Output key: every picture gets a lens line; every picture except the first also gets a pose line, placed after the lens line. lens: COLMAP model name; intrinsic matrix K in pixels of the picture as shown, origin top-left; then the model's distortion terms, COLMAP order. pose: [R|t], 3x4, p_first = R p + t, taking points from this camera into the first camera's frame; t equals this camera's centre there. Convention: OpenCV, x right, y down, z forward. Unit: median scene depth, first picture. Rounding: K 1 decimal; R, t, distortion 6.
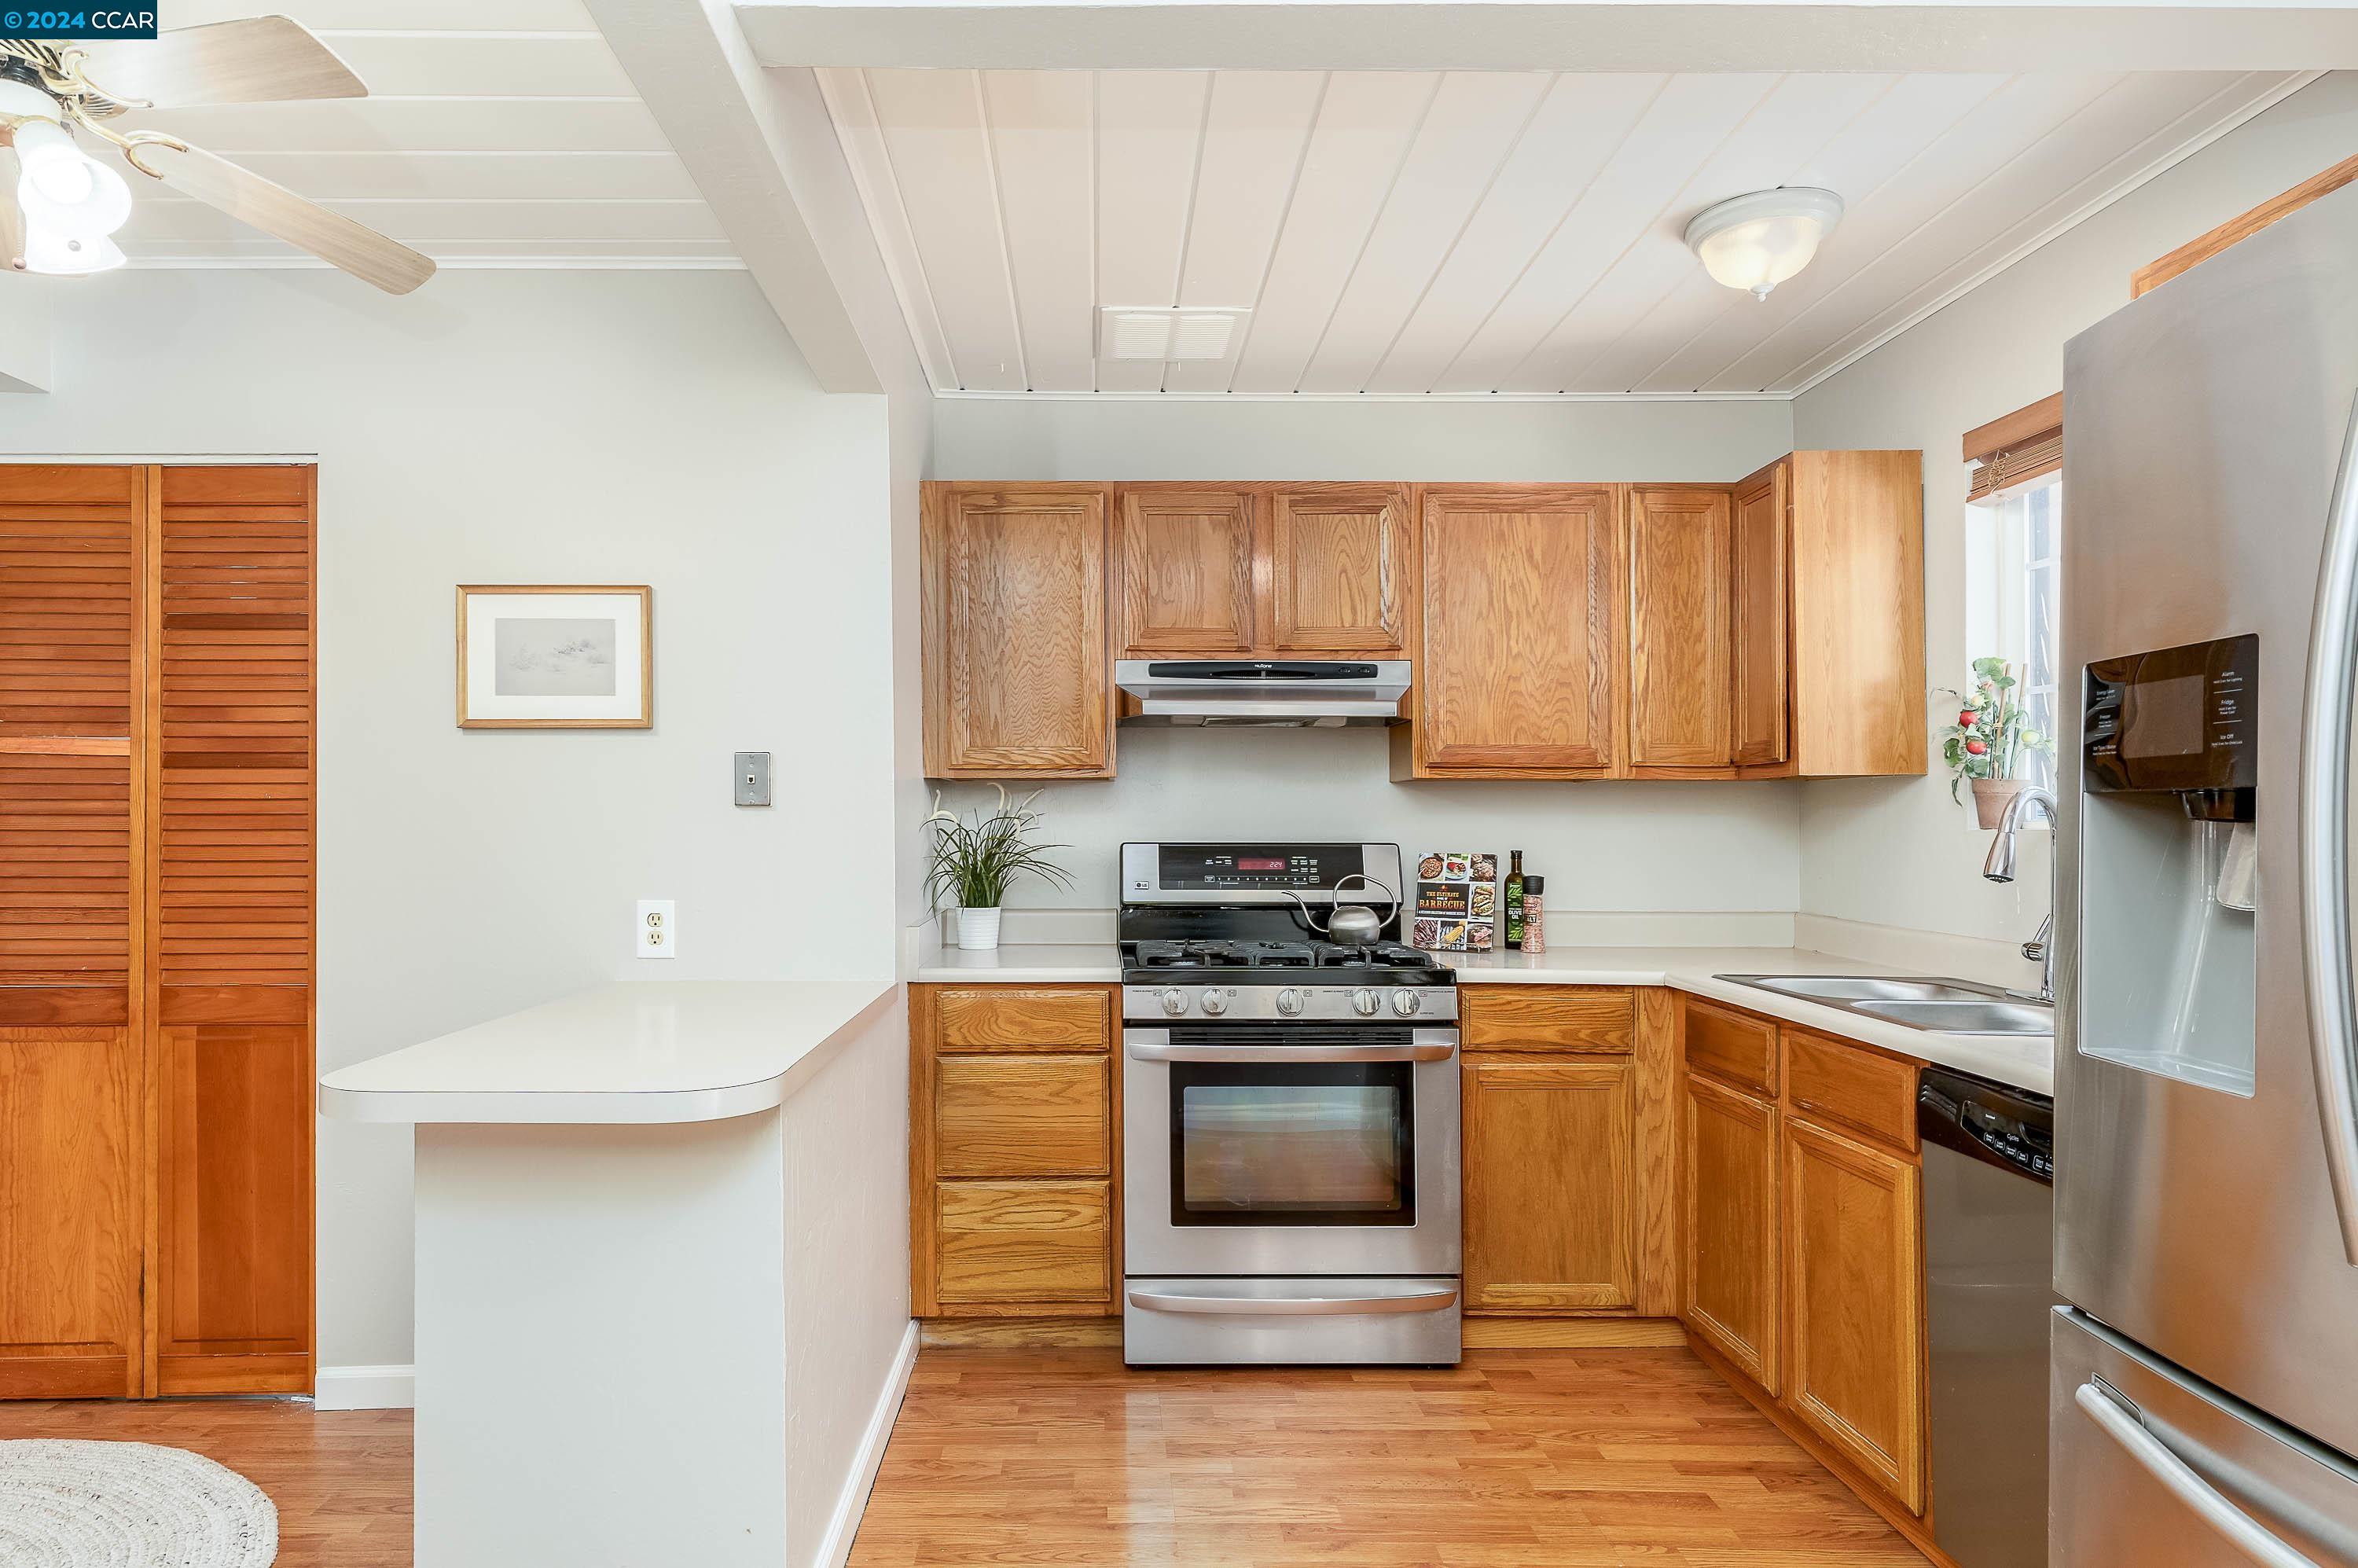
lens RADIAL K [[1364.0, 0, 1142.1], [0, 1364.0, 807.0], [0, 0, 1]] dist [0.006932, -0.000306]
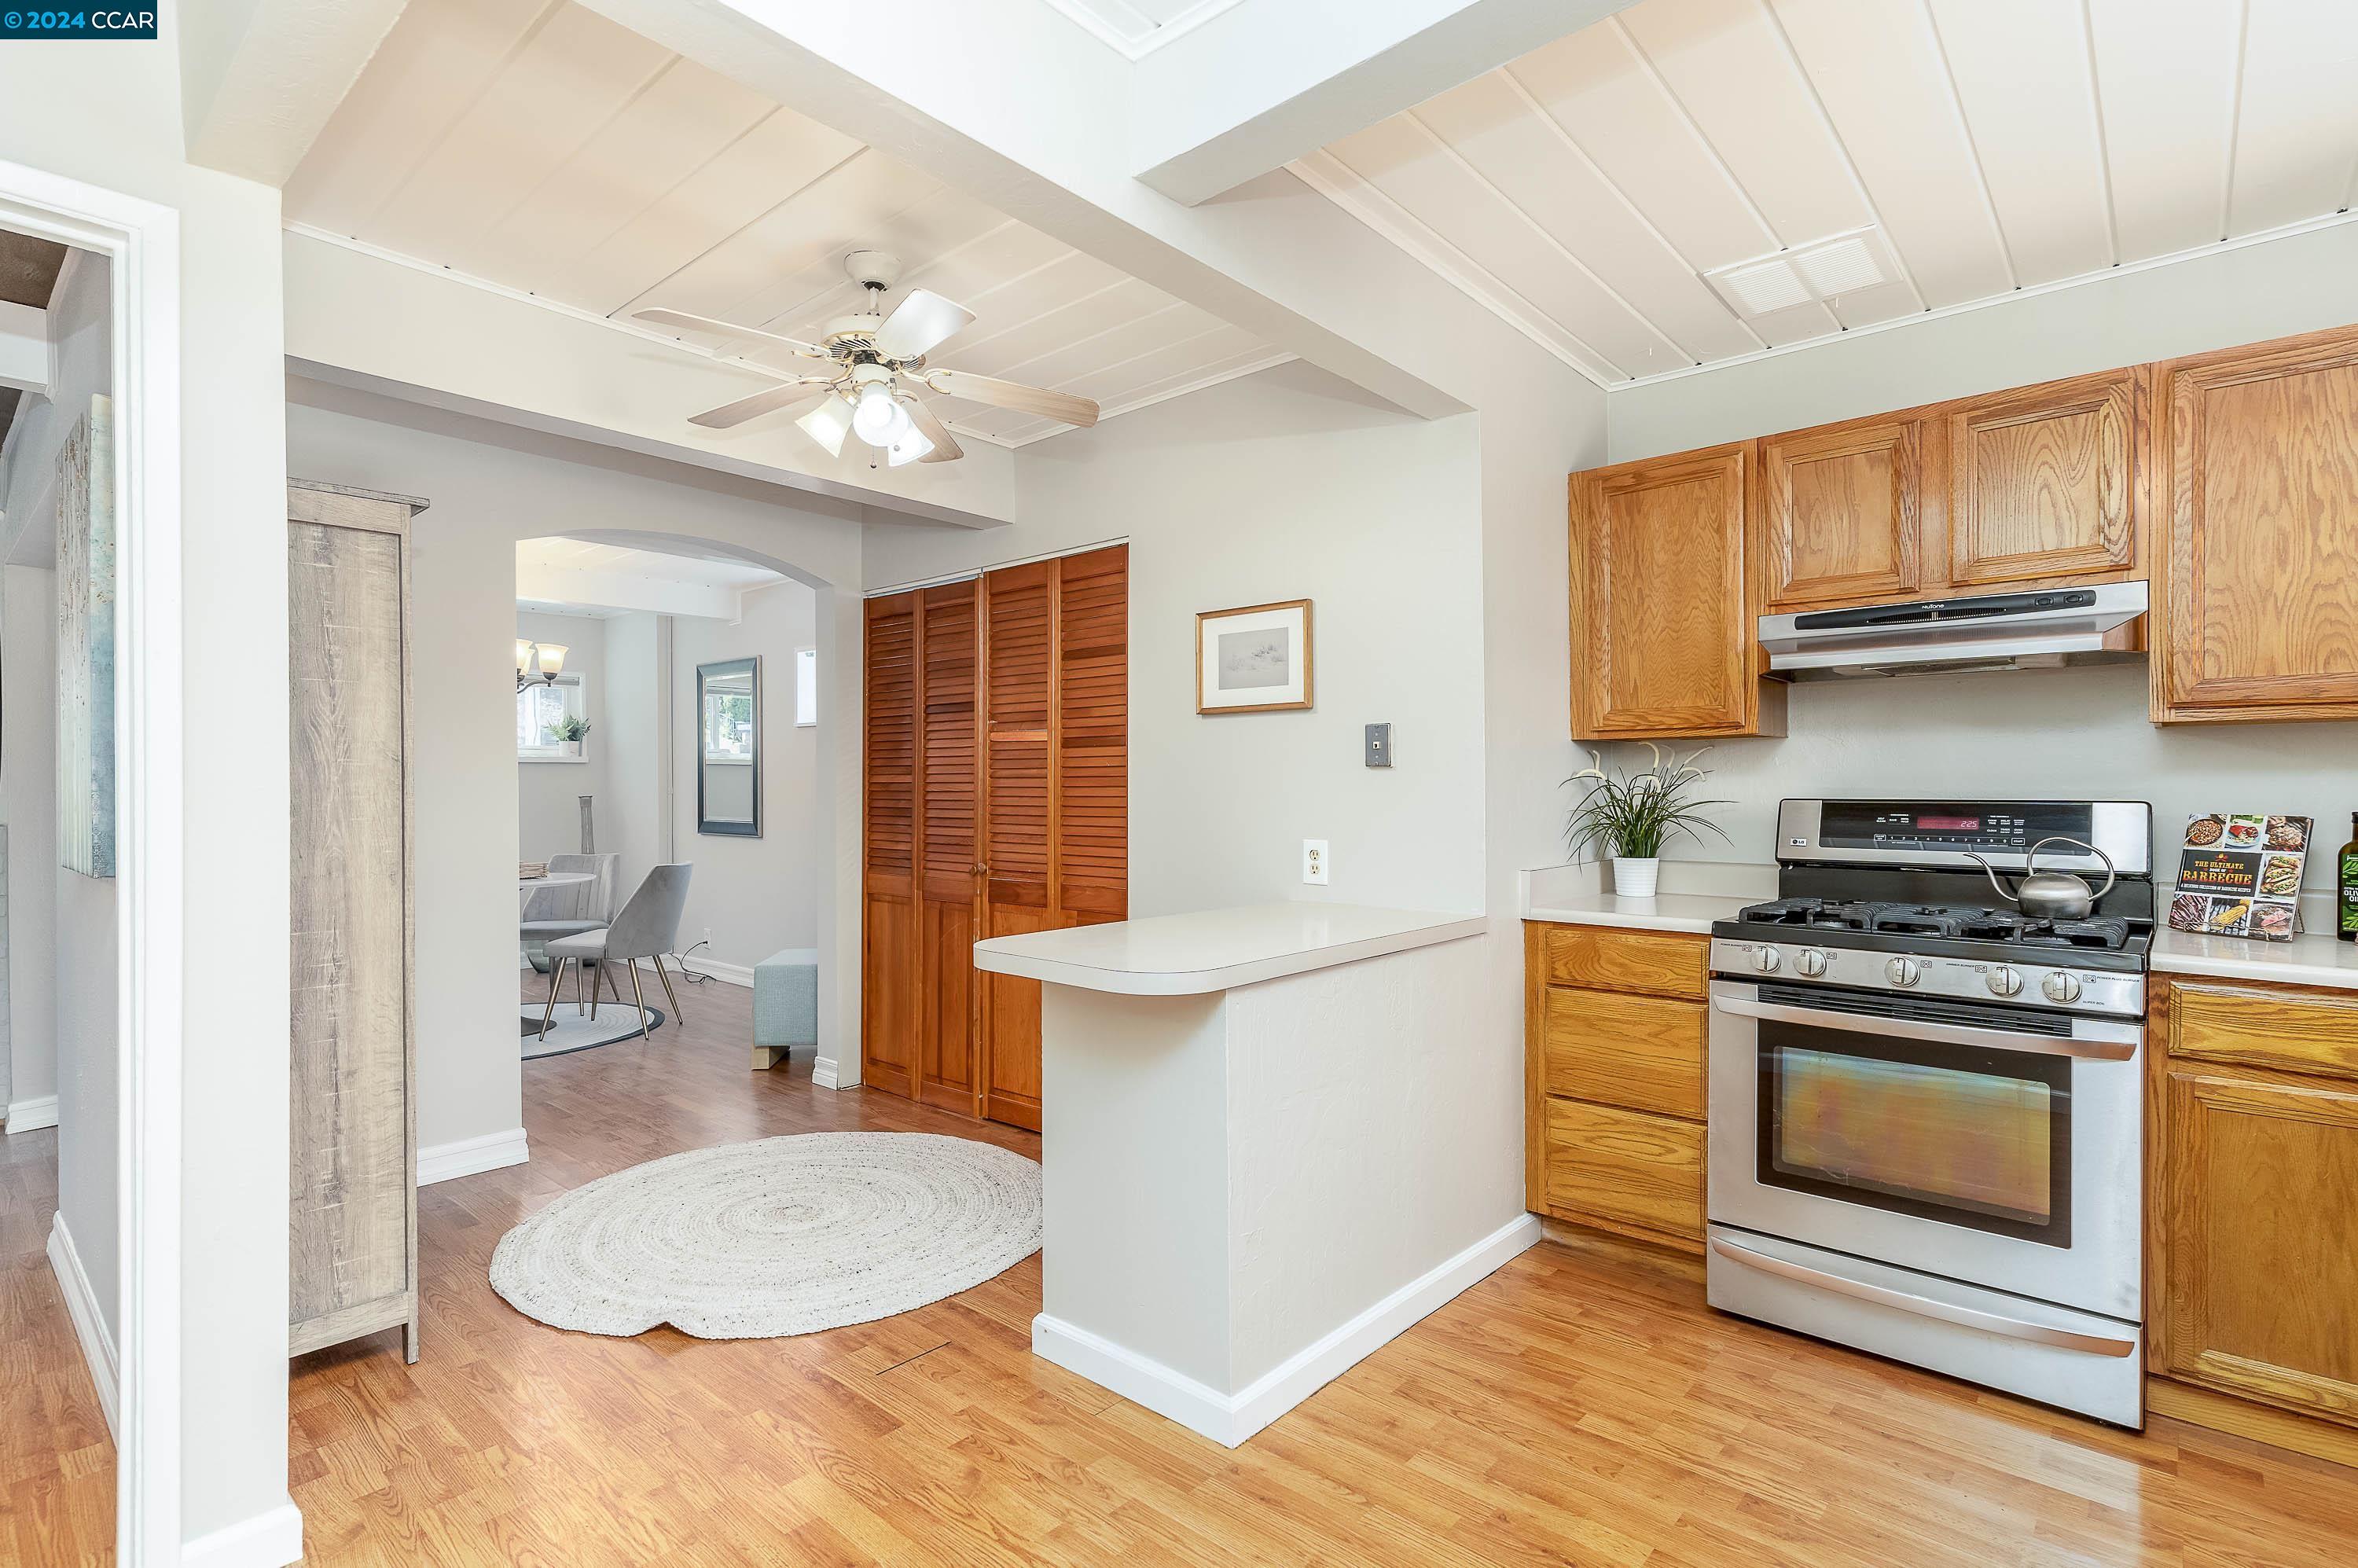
lens RADIAL K [[1144.2, 0, 1171.9], [0, 1144.2, 796.0], [0, 0, 1]] dist [0.002216, 0.001181]
pose [[0.735541, 0.003368, -0.677472, 0.254429], [0.010428, 0.999813, 0.016292, 0.006419], [0.677400, -0.019048, 0.735368, 0.093858]]
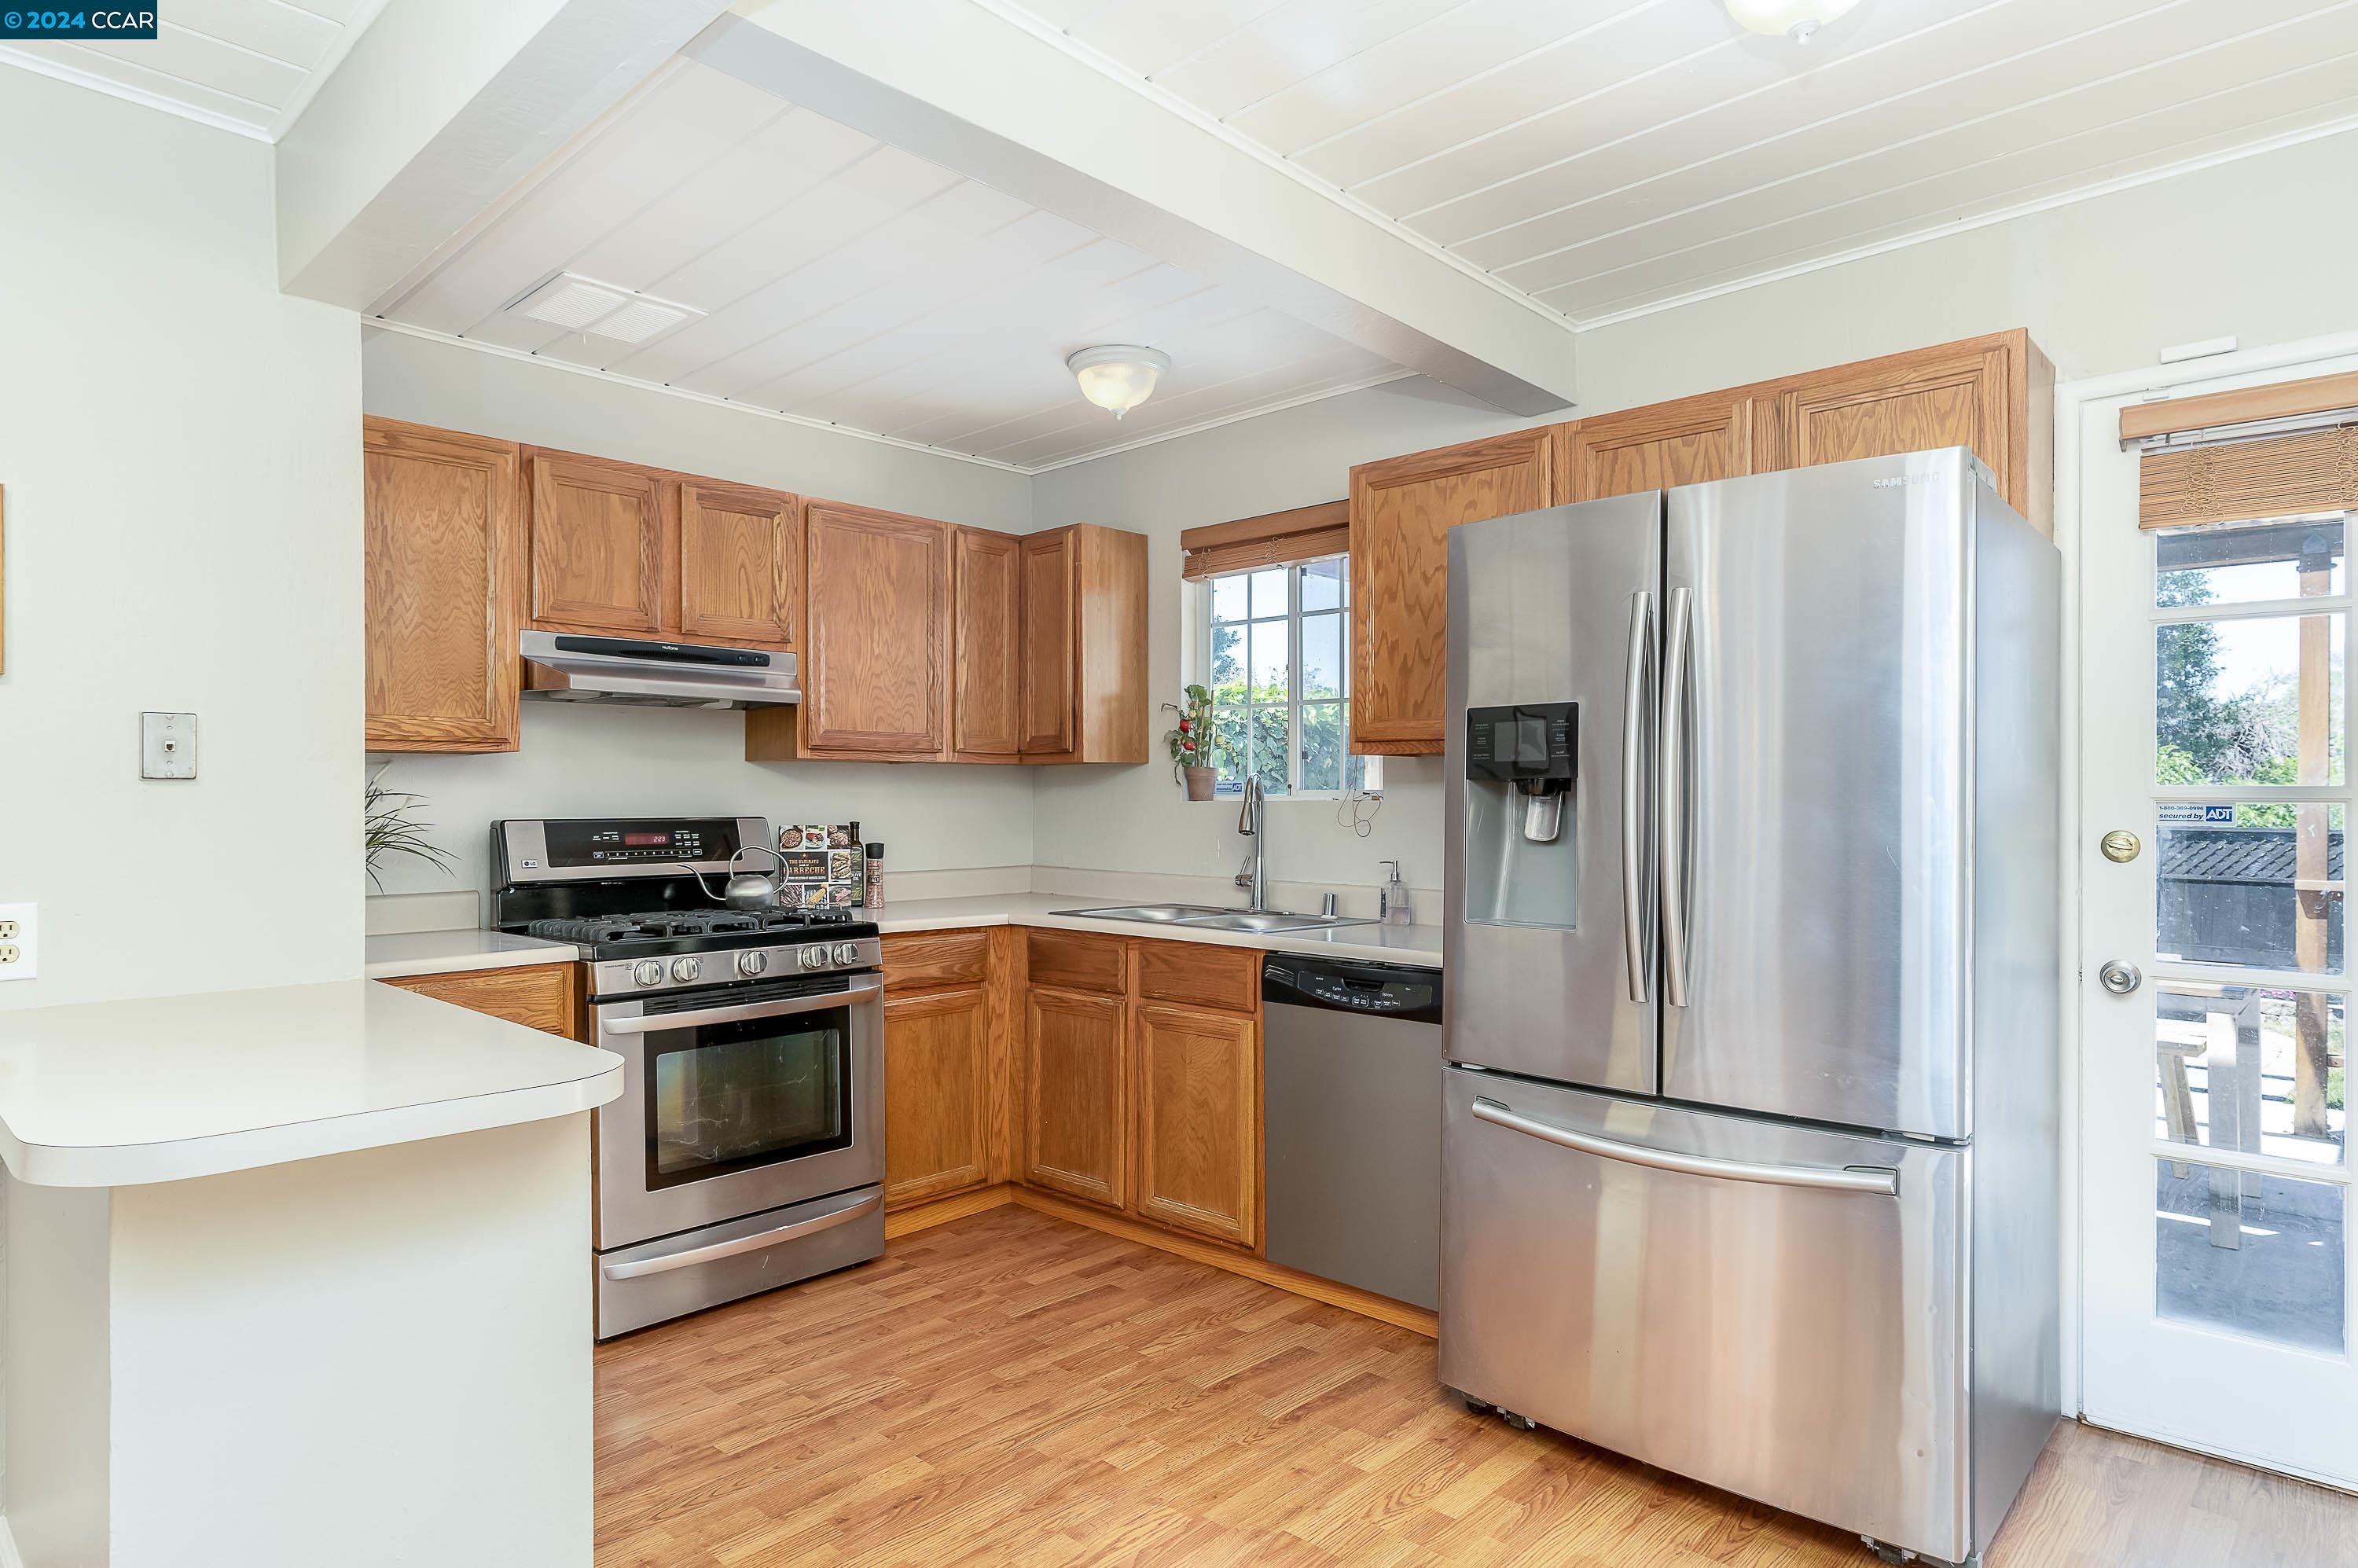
lens RADIAL K [[1314.0, 0, 1179.0], [0, 1314.0, 784.0], [0, 0, 1]] dist [-0.002813, -0.000470]
pose [[0.693942, 0.005150, 0.720013, -0.393622], [-0.005553, 0.999983, -0.001801, 0.000137], [-0.720010, -0.002749, 0.693958, 0.026754]]
